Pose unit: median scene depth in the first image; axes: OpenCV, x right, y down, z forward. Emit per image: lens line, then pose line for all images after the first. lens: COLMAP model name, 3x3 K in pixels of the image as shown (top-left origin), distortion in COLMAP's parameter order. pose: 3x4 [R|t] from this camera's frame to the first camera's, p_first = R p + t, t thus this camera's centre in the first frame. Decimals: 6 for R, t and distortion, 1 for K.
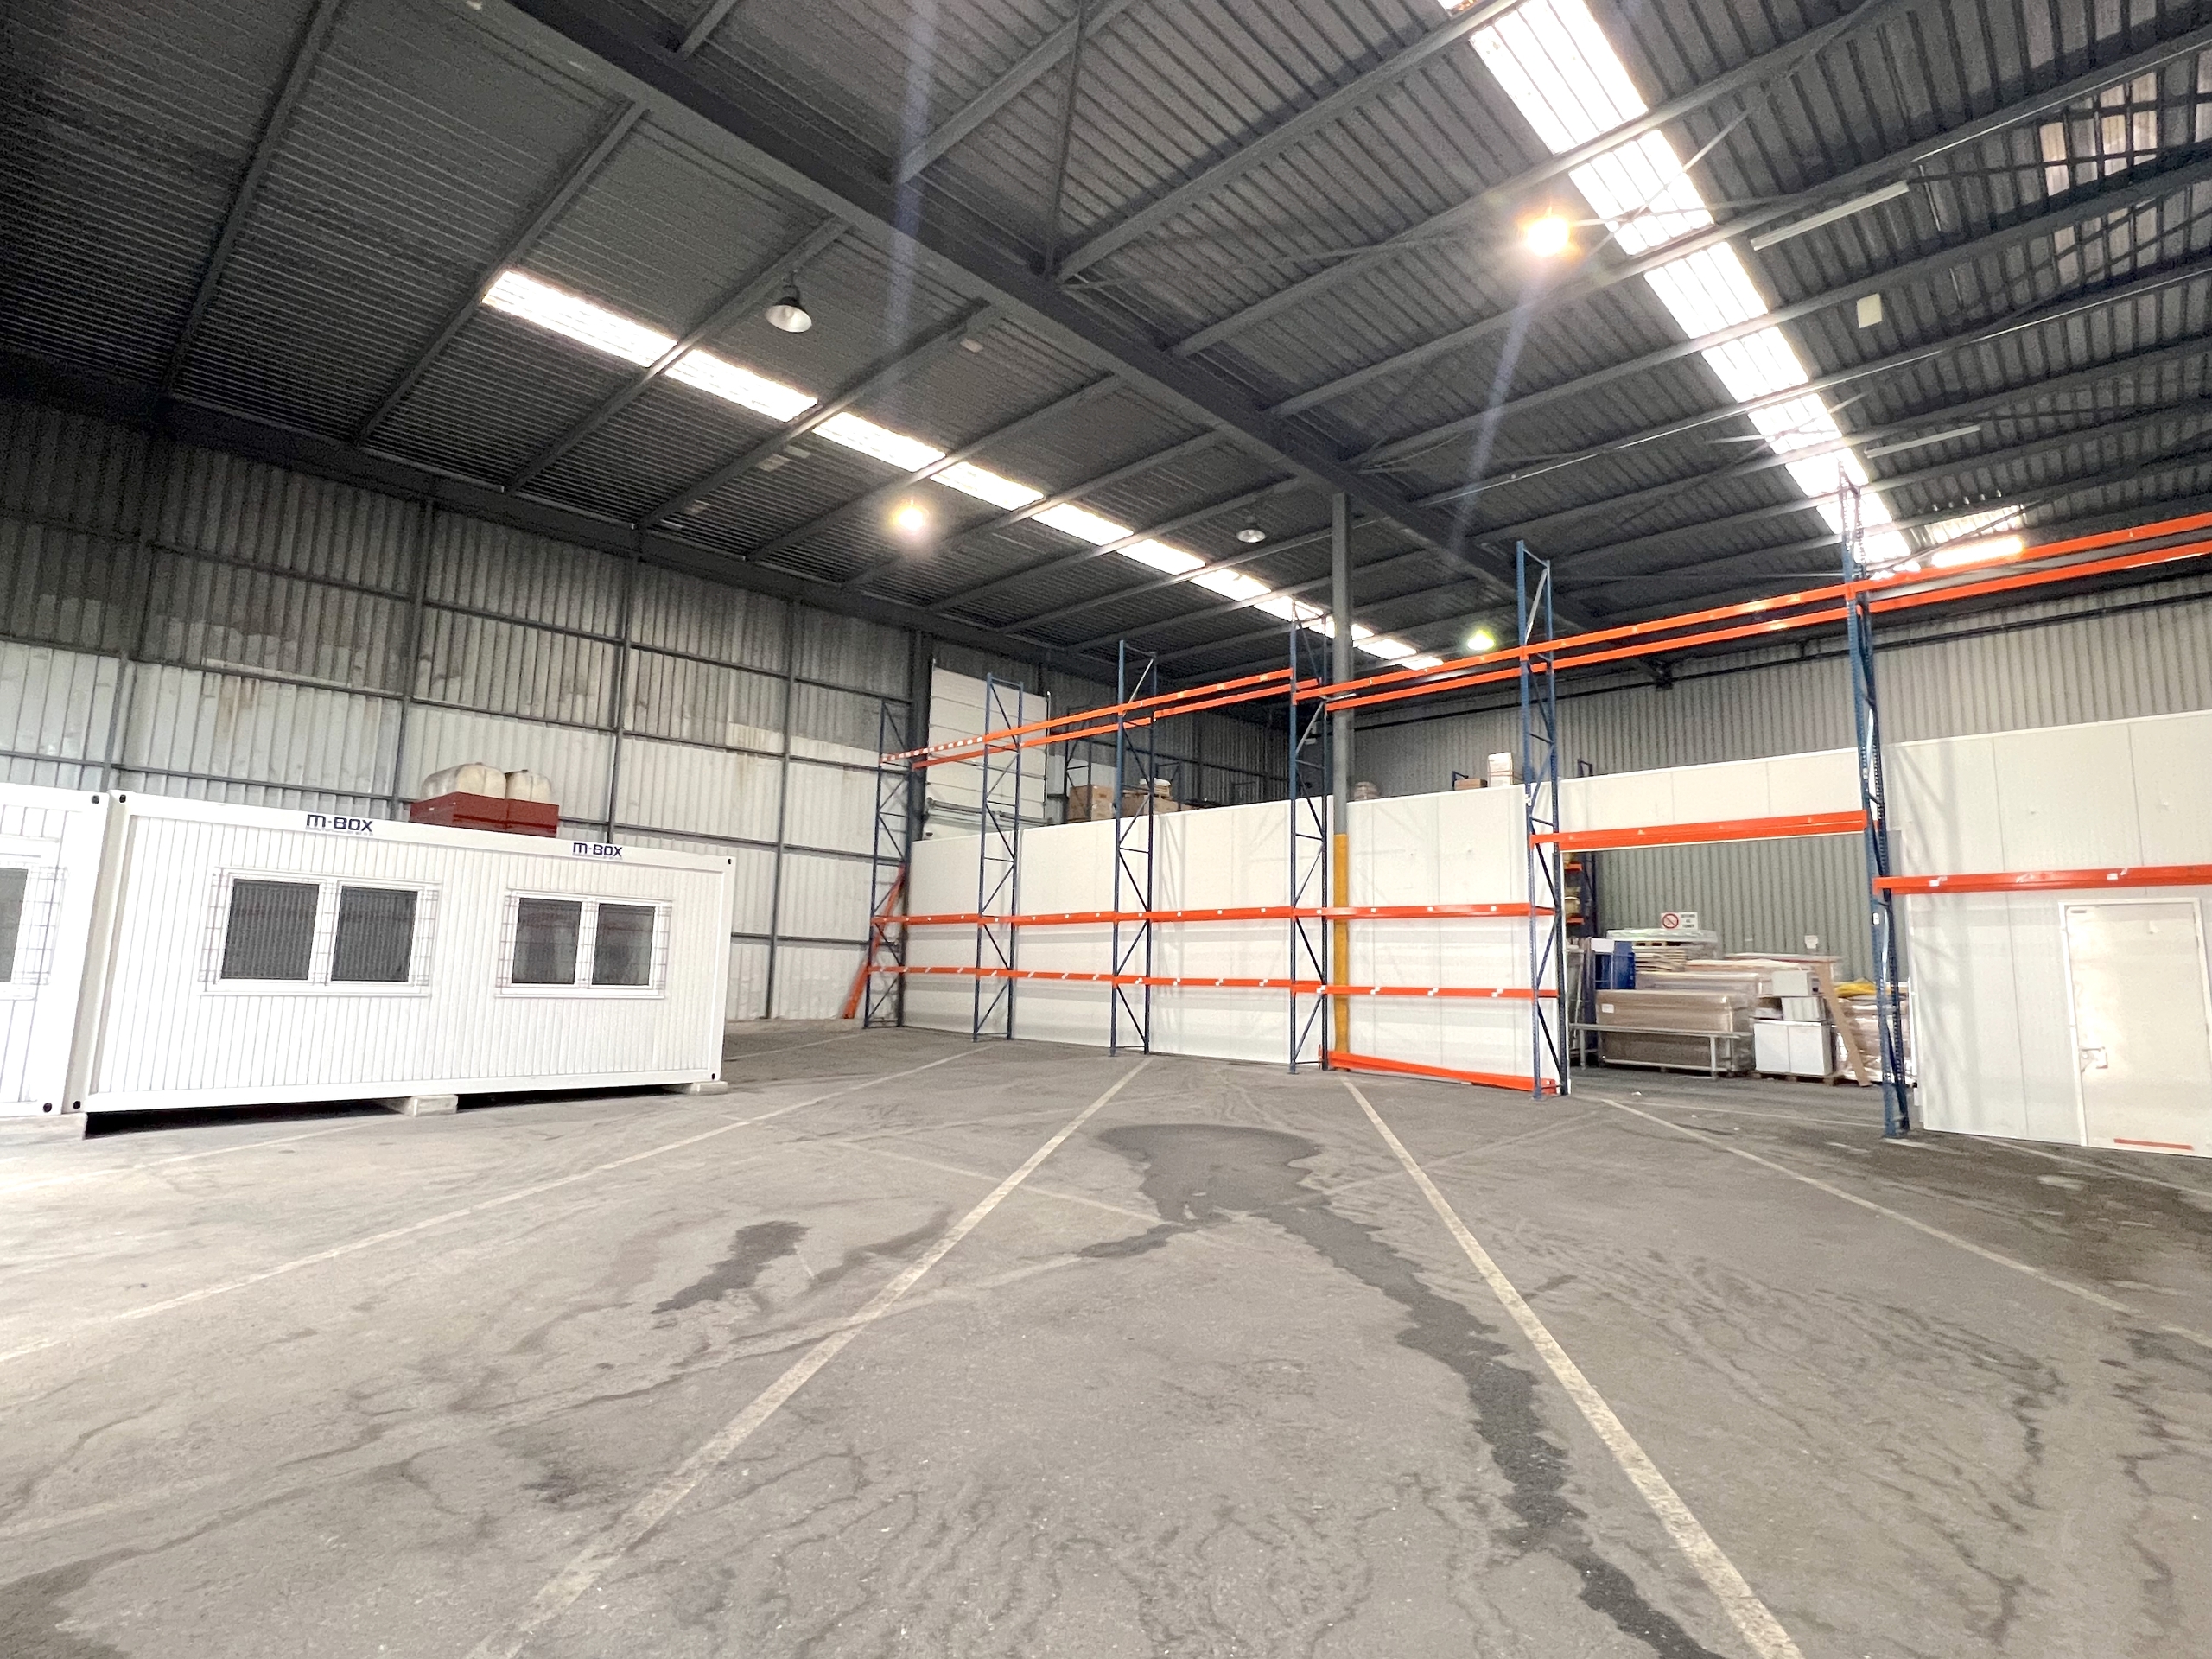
lens RADIAL K [[1100.0, 0, 1111.8], [0, 1100.0, 825.8], [0, 0, 1]] dist [-0.001514, 0.001526]
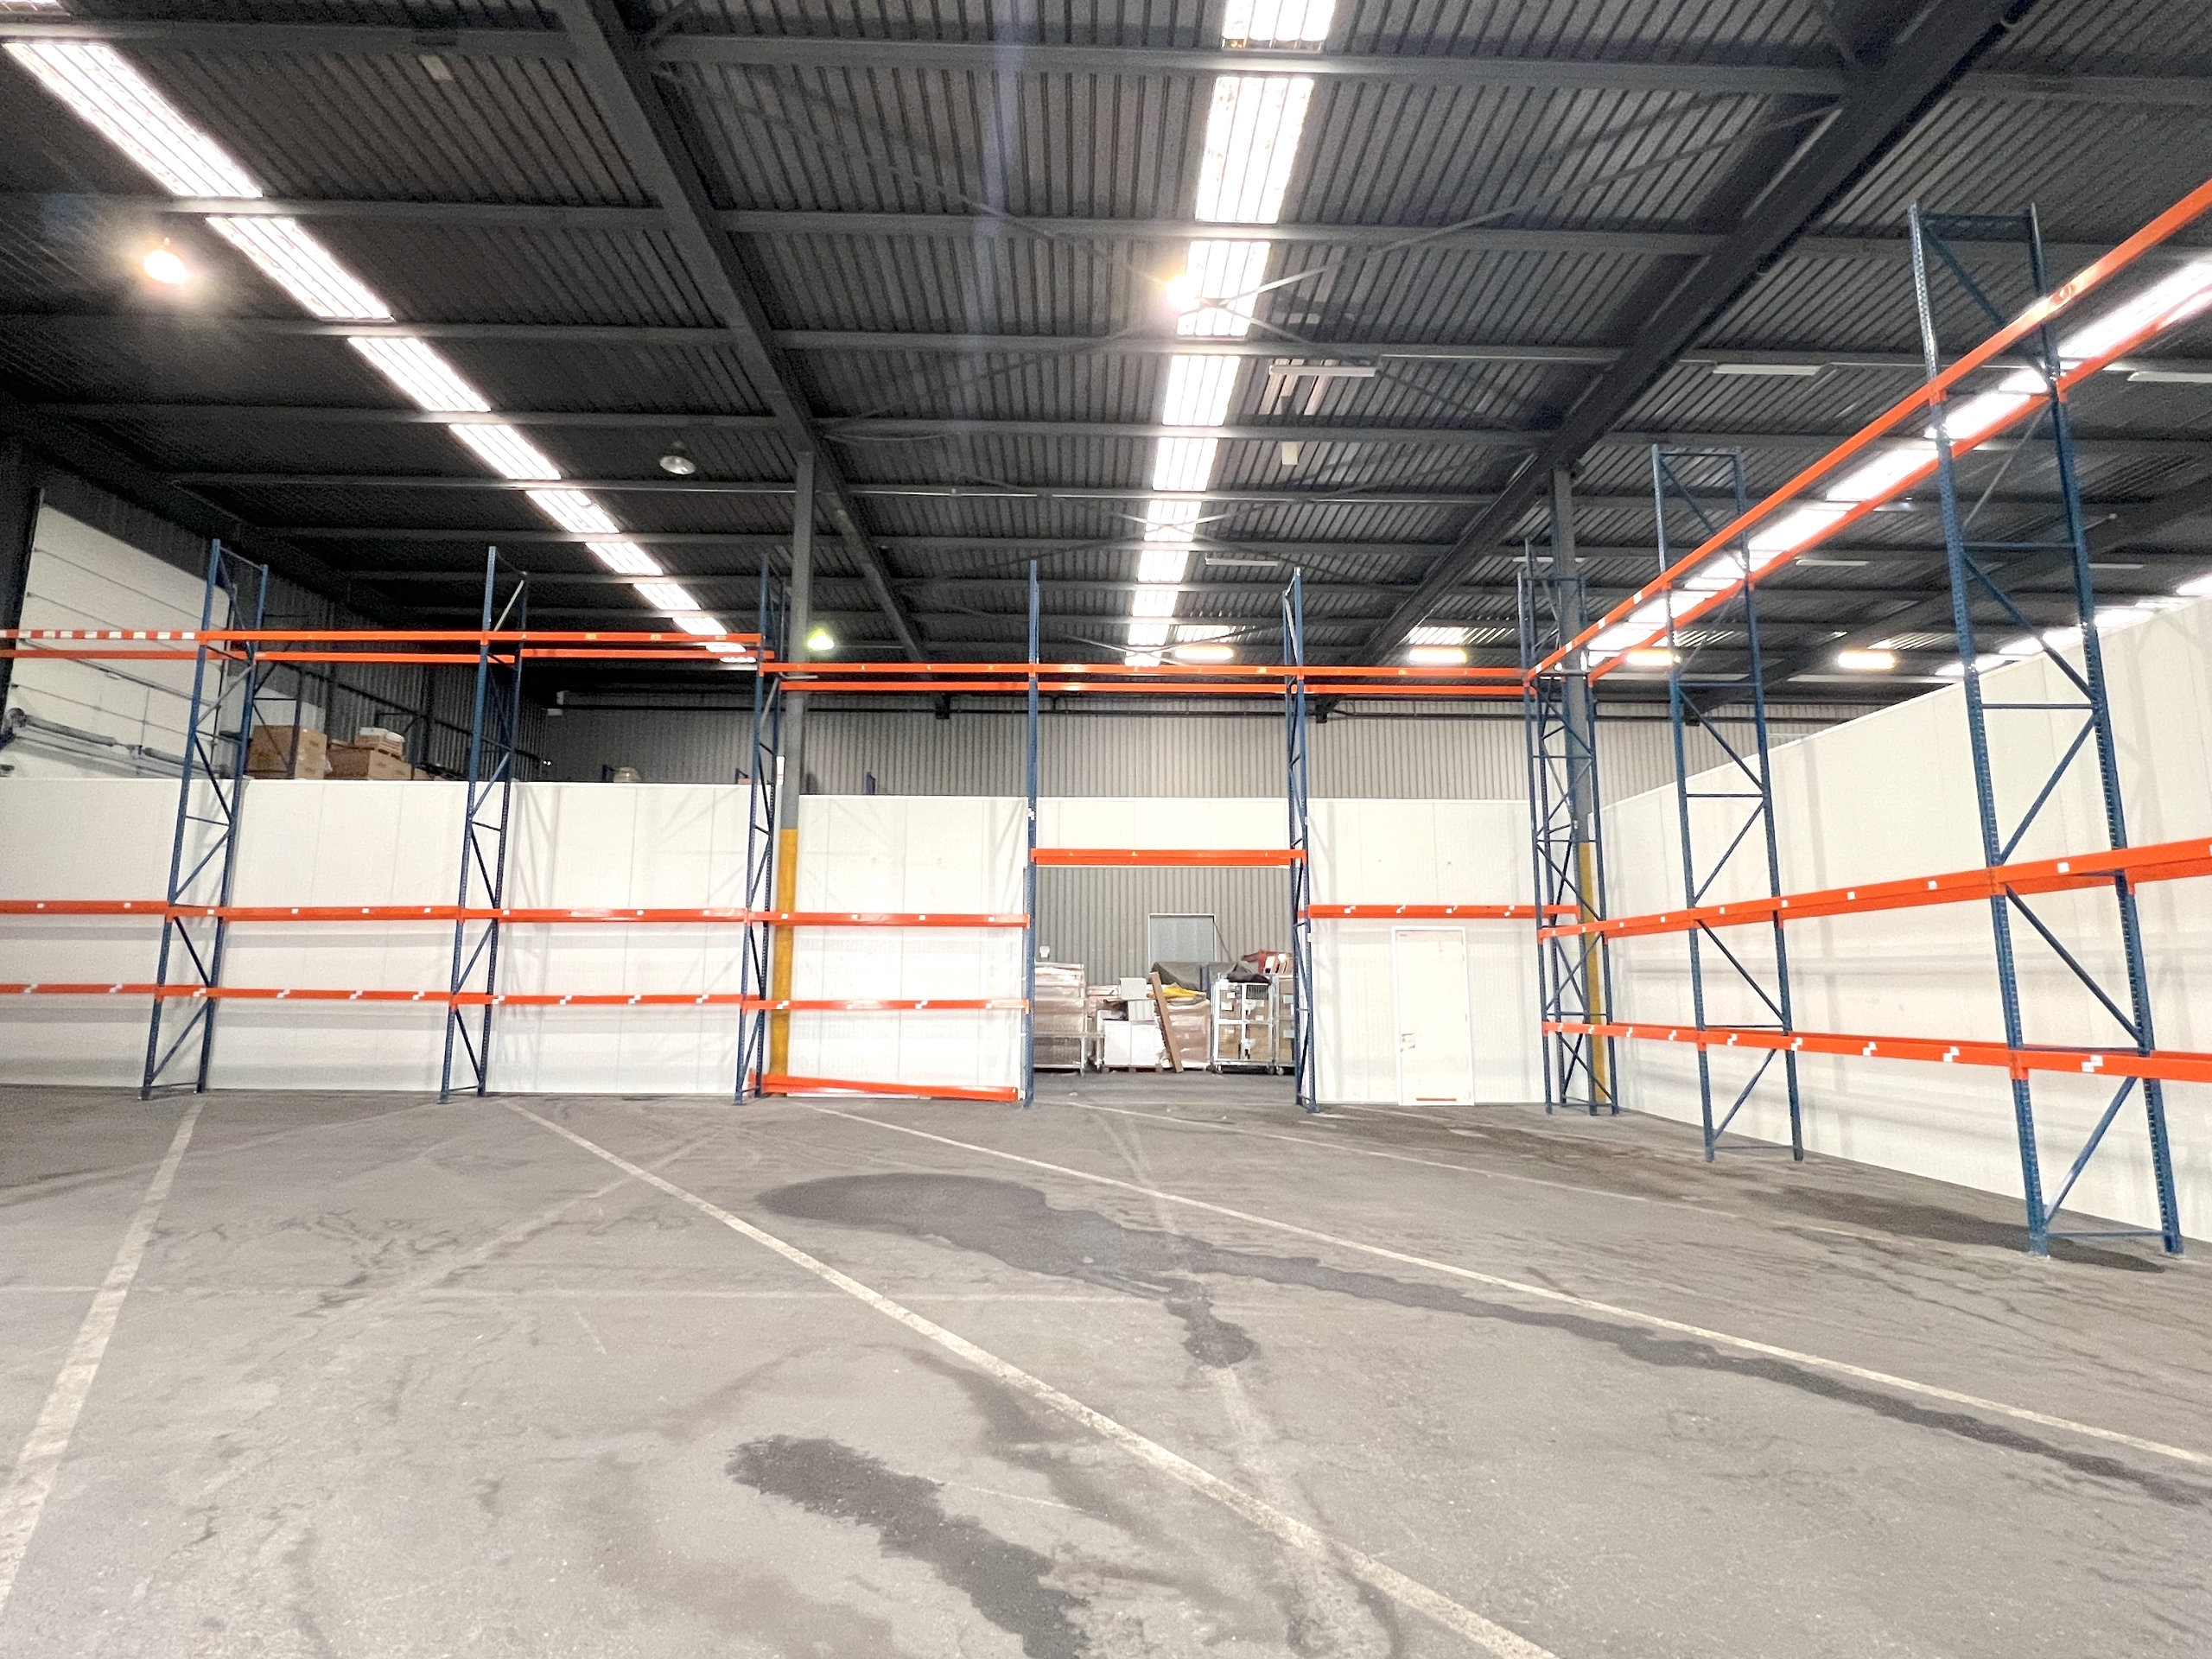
lens RADIAL K [[1100.0, 0, 1117.3], [0, 1100.0, 827.9], [0, 0, 1]] dist [-0.001514, 0.001526]
pose [[0.704989, 0.085839, 0.704004, -0.238654], [-0.084266, 0.995755, -0.037027, 0.017226], [-0.704194, -0.033220, 0.709230, 0.185305]]
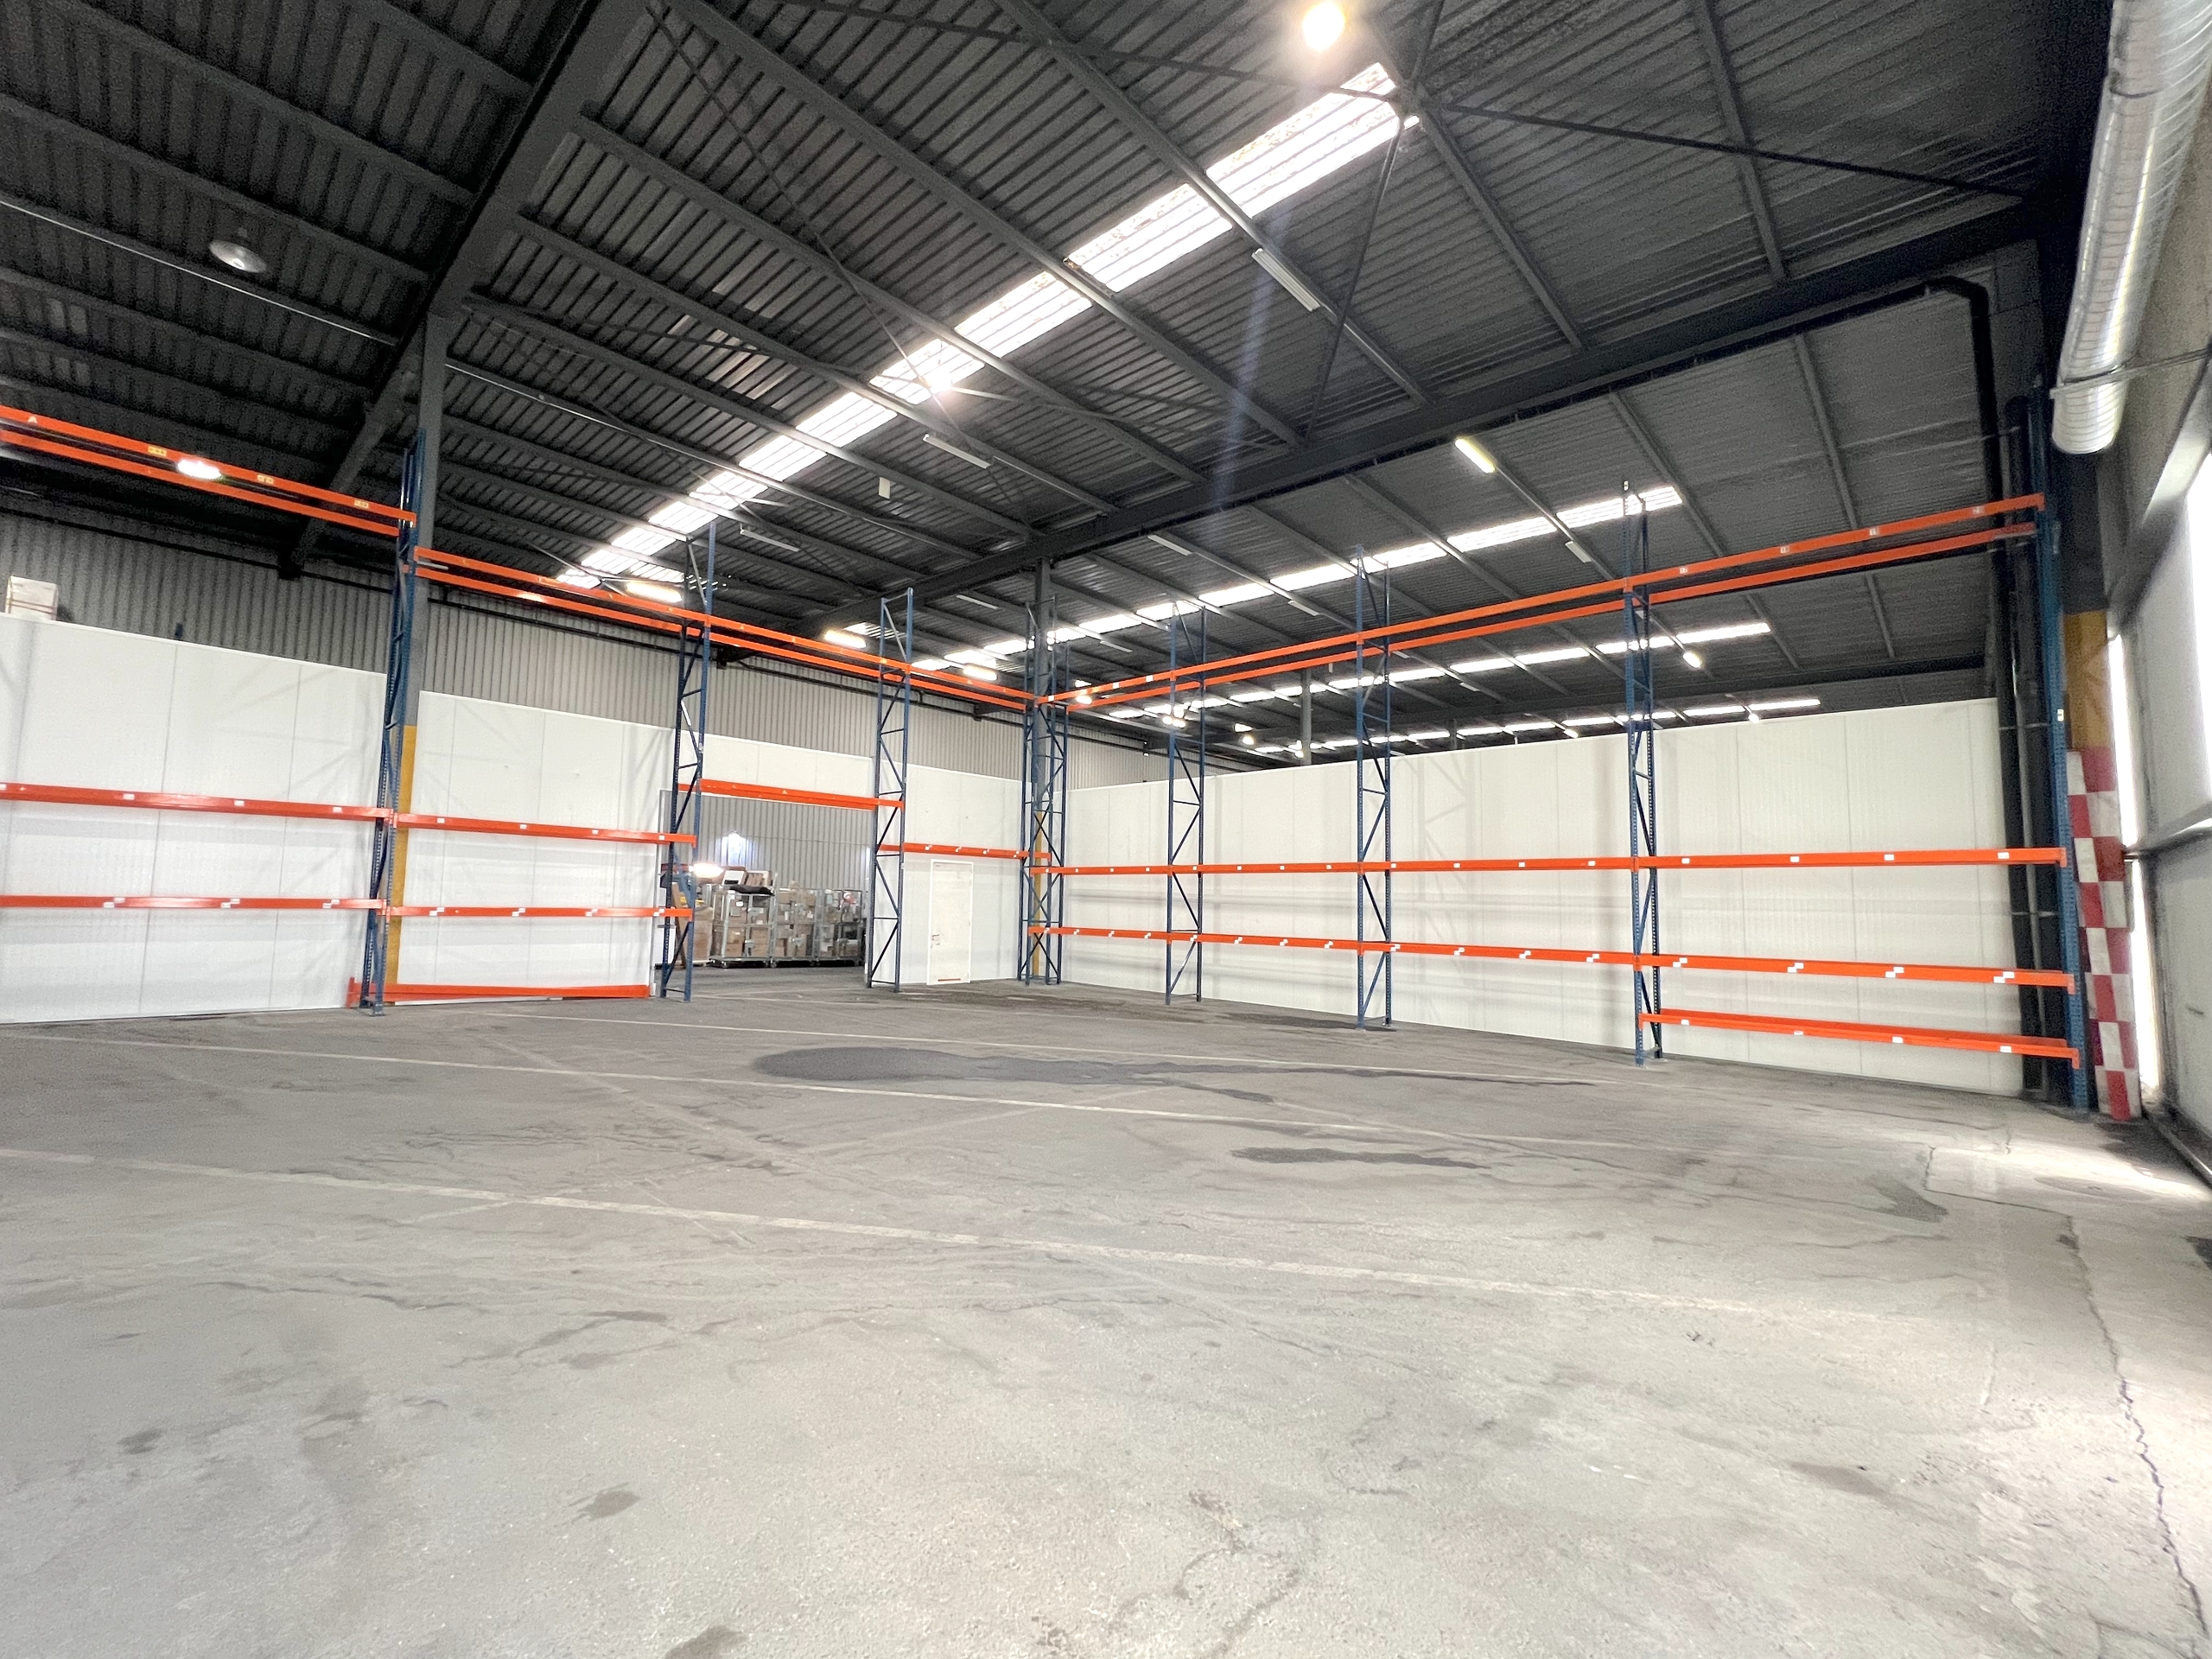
lens RADIAL K [[914.2, 0, 1112.0], [0, 914.2, 833.2], [0, 0, 1]] dist [-0.000759, 0.000103]
pose [[-0.003531, 0.057425, 0.998344, -0.497337], [-0.158958, 0.985624, -0.057256, 0.043536], [-0.987279, -0.158897, 0.005648, 0.464962]]
